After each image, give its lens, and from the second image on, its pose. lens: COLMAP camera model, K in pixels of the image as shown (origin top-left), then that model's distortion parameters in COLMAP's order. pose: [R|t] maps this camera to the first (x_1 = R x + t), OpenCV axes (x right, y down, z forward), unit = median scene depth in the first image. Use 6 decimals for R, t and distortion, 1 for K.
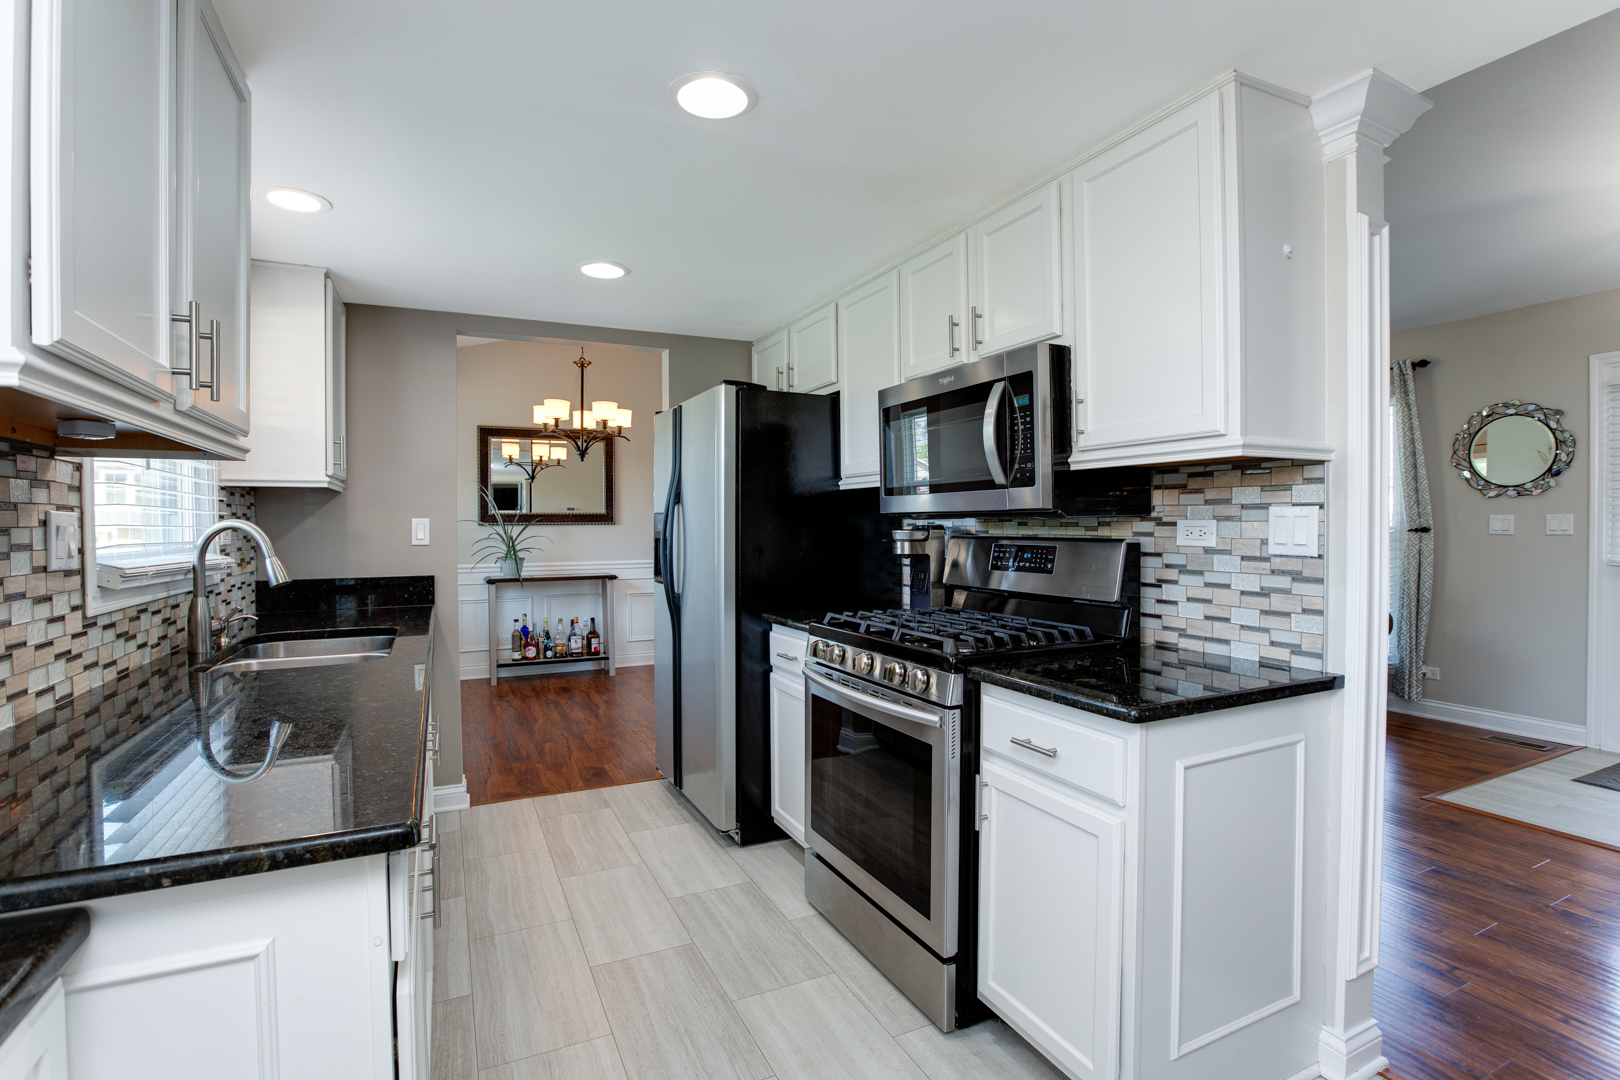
lens RADIAL K [[783.6, 0, 810.0], [0, 783.6, 540.0], [0, 0, 1]] dist [-0.044633, 0.000036]
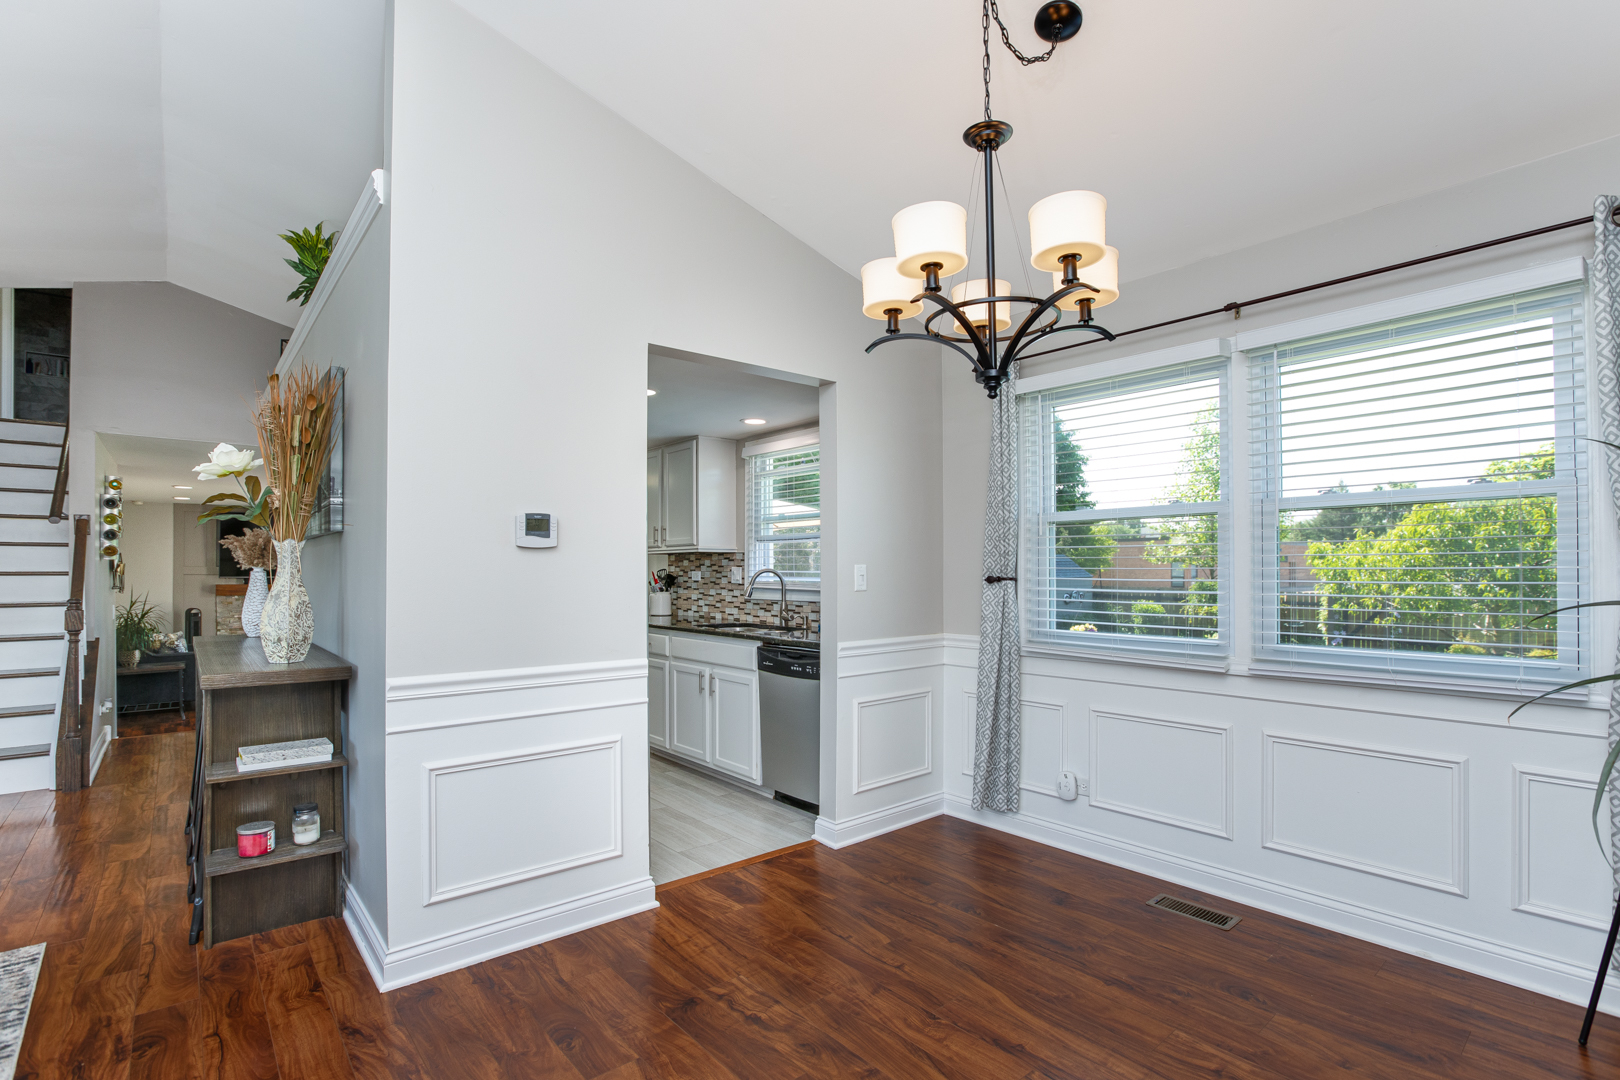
lens RADIAL K [[770.5, 0, 812.4], [0, 770.5, 565.9], [0, 0, 1]] dist [-0.002368, 0.000472]
pose [[-0.968138, 0.005643, -0.250354, -0.136959], [0.002249, 0.999902, 0.013842, -0.031323], [0.250408, 0.012838, -0.968055, 1.541431]]
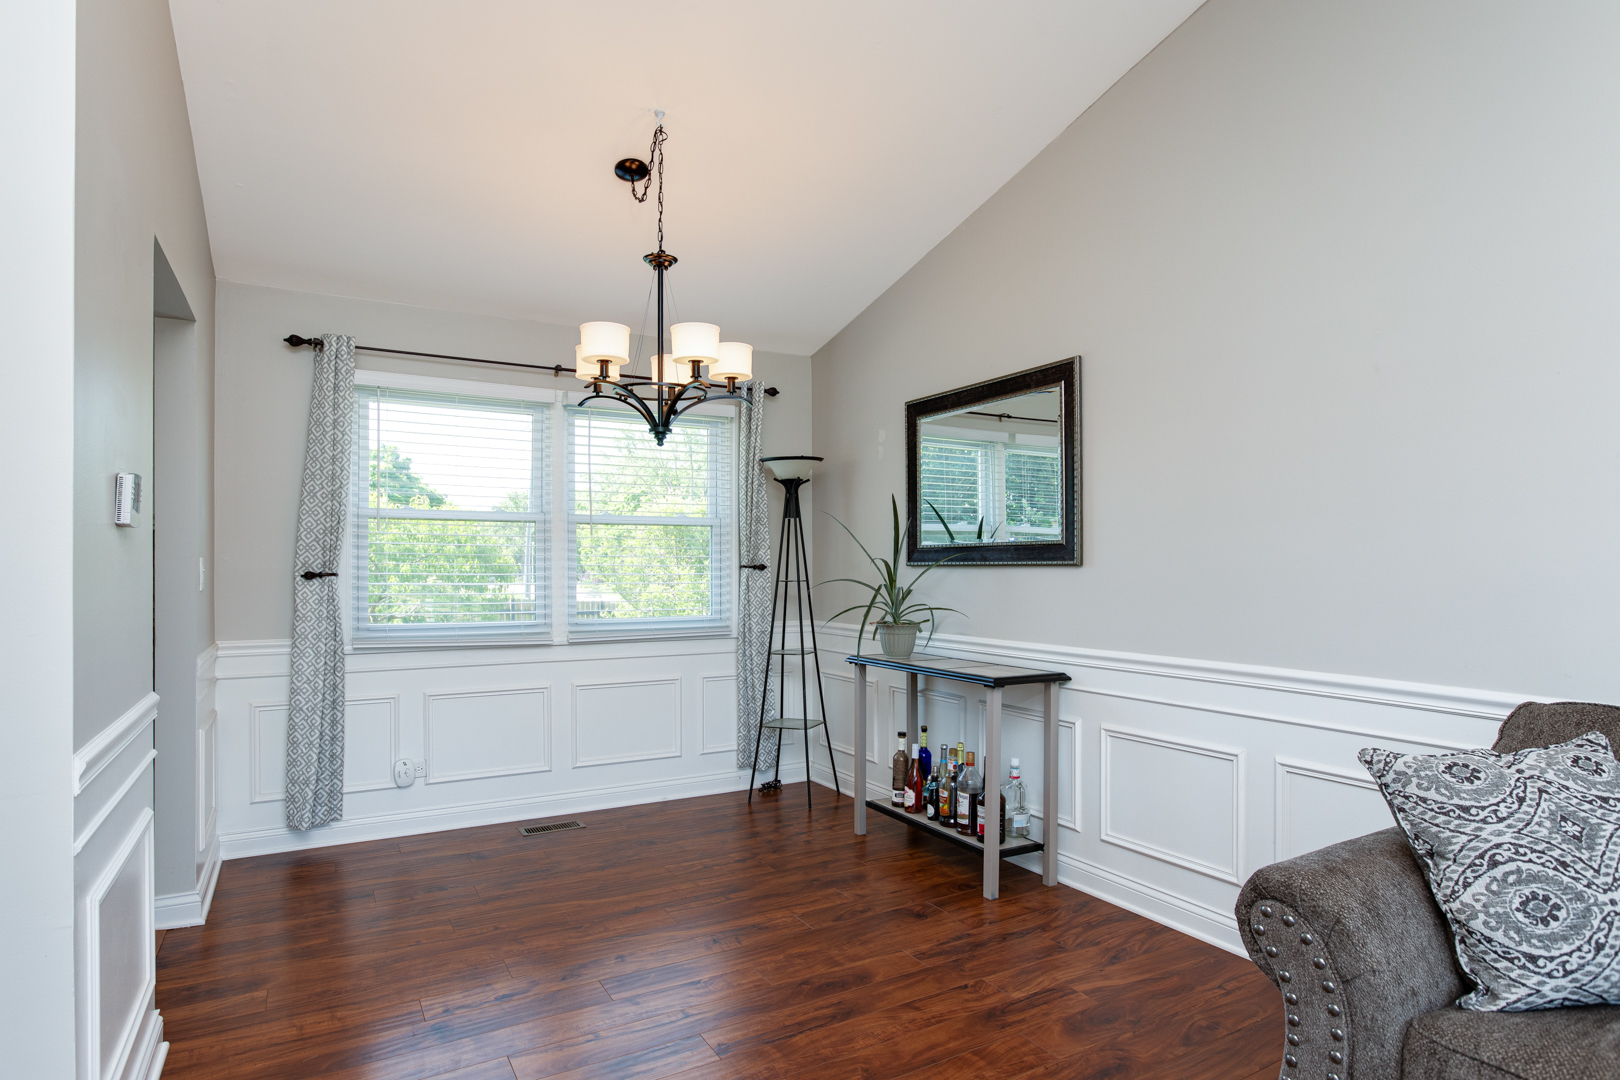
lens RADIAL K [[896.8, 0, 810.9], [0, 896.8, 560.3], [0, 0, 1]] dist [-0.000821, 0.000803]
pose [[0.060184, -0.002273, -0.998185, 0.375125], [-0.022025, 0.999751, -0.003604, -0.027122], [0.997944, 0.022202, 0.060119, 1.227937]]
